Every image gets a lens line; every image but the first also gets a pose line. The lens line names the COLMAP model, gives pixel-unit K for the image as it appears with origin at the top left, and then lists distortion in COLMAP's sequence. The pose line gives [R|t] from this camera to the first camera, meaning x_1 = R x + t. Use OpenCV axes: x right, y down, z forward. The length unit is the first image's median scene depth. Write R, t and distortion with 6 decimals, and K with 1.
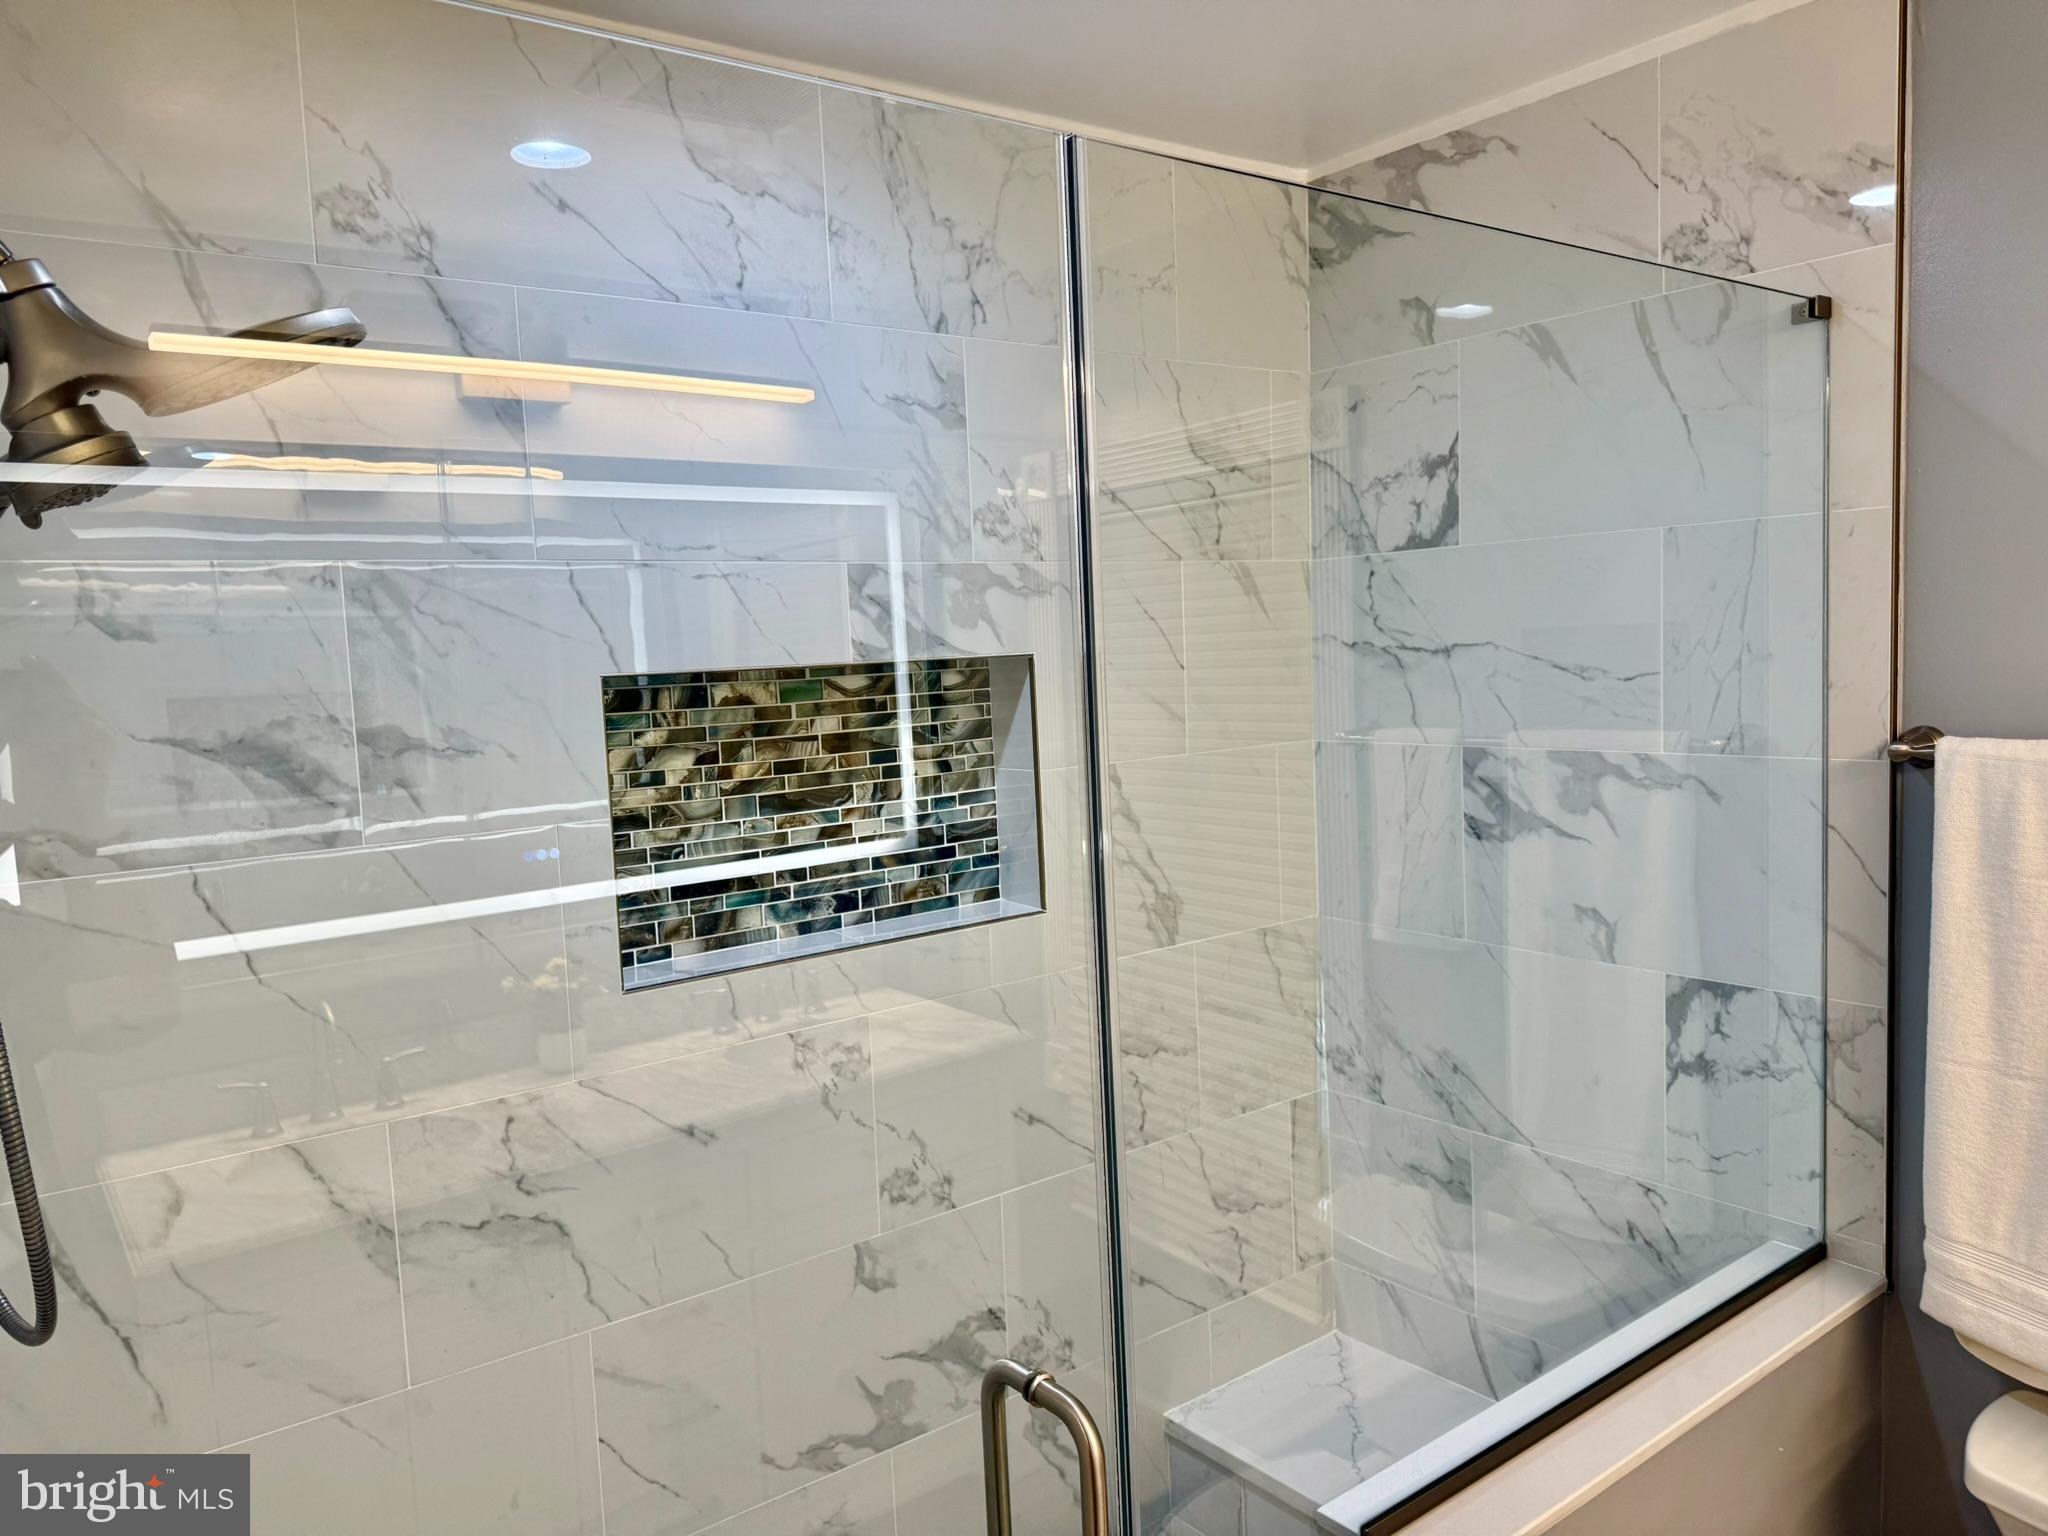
lens RADIAL K [[1435.4, 0, 1020.4], [0, 1435.4, 751.4], [0, 0, 1]] dist [0.066310, -0.083276]
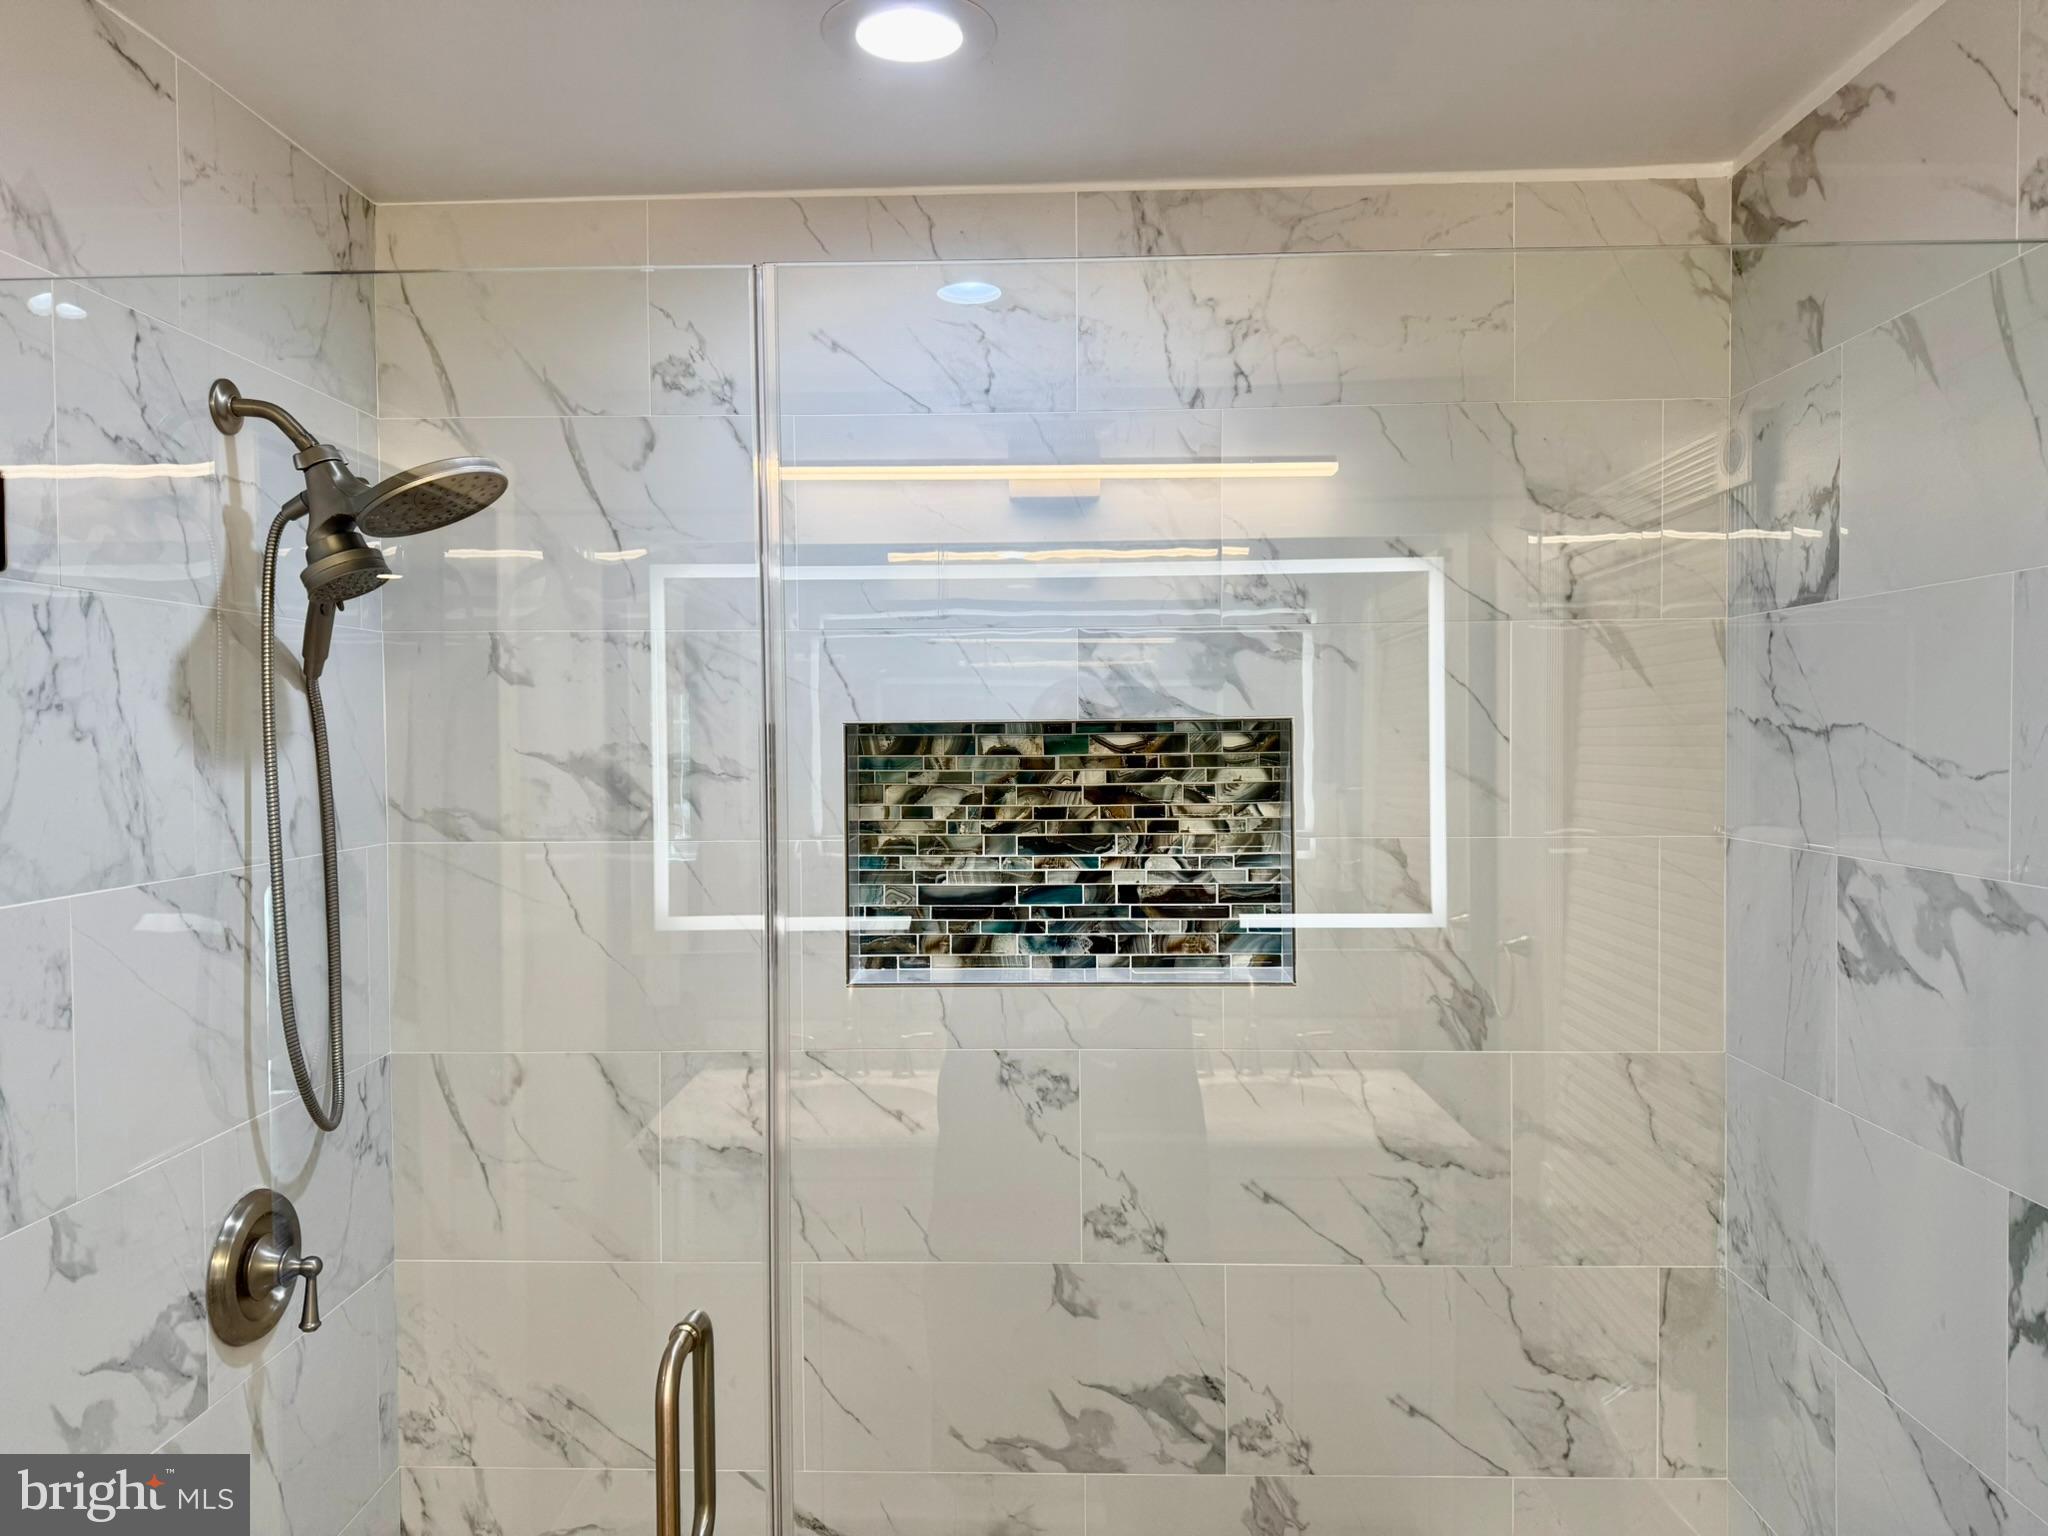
lens RADIAL K [[1435.4, 0, 1072.8], [0, 1435.4, 750.4], [0, 0, 1]] dist [0.066310, -0.083276]
pose [[0.785564, 0.044253, -0.617196, 0.514297], [-0.073930, 0.997007, -0.022612, -0.013041], [0.614348, 0.063393, 0.786484, 0.138920]]
